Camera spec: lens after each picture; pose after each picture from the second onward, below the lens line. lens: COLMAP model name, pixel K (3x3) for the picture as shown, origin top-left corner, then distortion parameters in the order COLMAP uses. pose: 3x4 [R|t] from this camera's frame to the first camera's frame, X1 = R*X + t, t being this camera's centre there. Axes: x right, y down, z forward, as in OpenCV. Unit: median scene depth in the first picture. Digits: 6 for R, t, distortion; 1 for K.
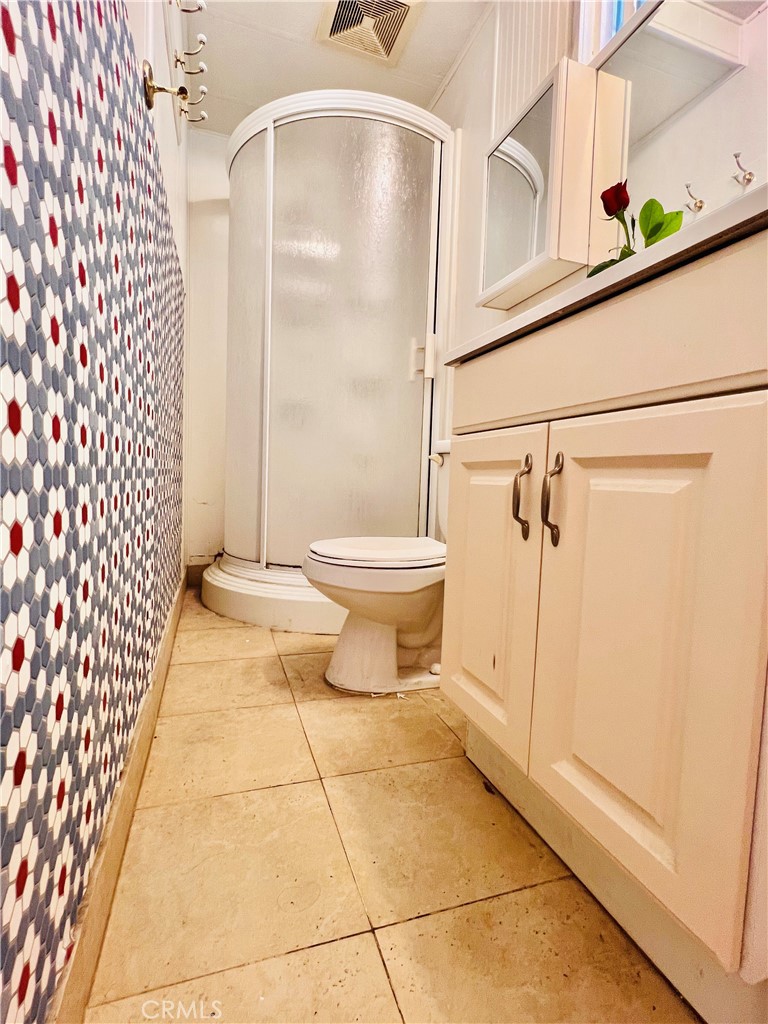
lens RADIAL K [[488.1, 0, 381.7], [0, 488.1, 509.6], [0, 0, 1]] dist [0.006214, 0.001131]
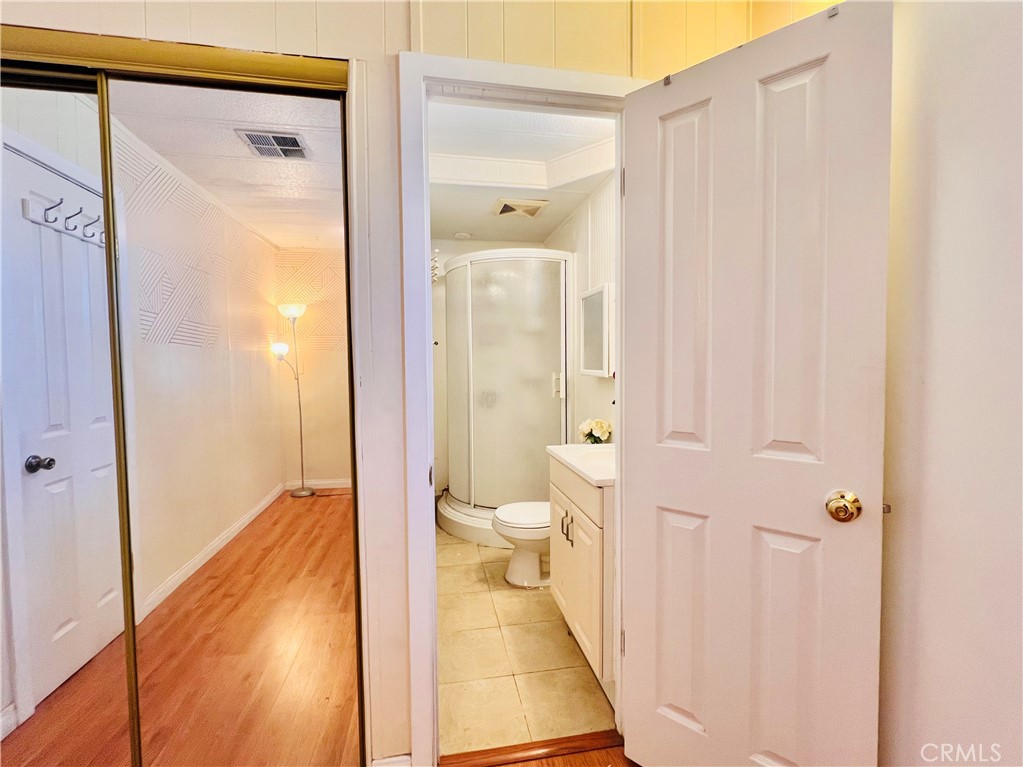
lens RADIAL K [[421.7, 0, 506.0], [0, 421.7, 391.4], [0, 0, 1]] dist [0.001219, 0.000036]
pose [[0.988401, -0.037032, -0.147280, 0.183234], [0.033130, 0.999034, -0.028859, -0.393236], [0.148206, 0.023645, 0.988674, -0.776736]]
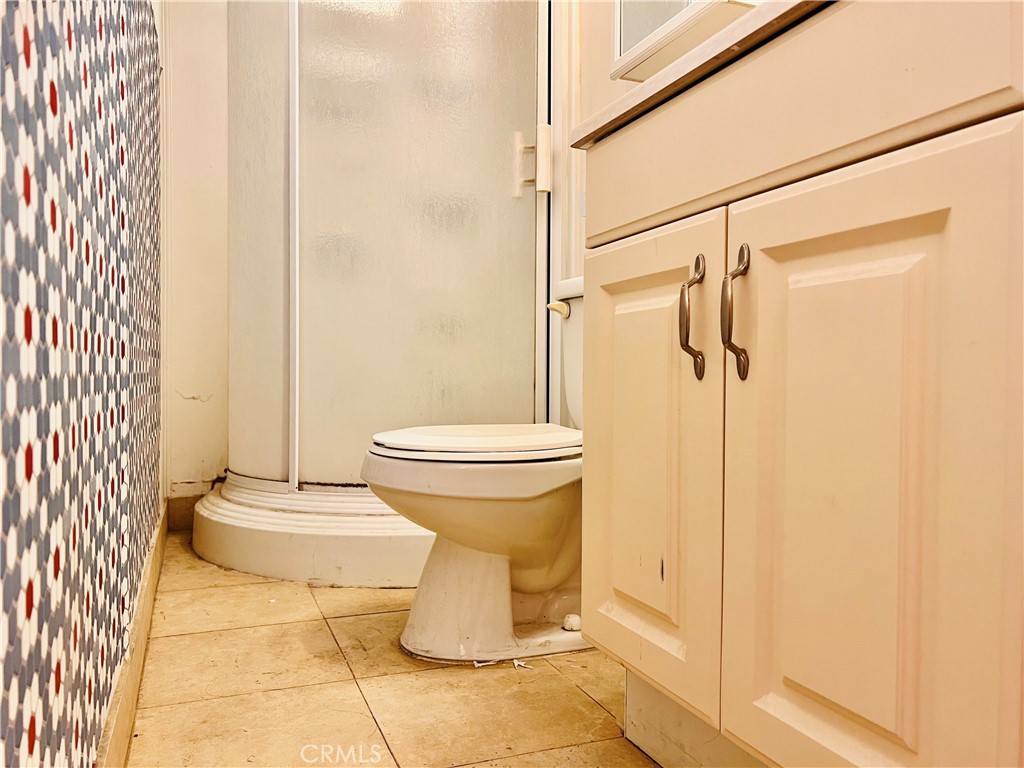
lens RADIAL K [[770.0, 0, 509.1], [0, 770.0, 383.6], [0, 0, 1]] dist [0.035210, -0.013078]
pose [[0.998255, -0.029350, 0.051243, -0.016501], [0.031858, 0.998299, -0.048836, 0.061419], [-0.049723, 0.050383, 0.997491, -0.038100]]
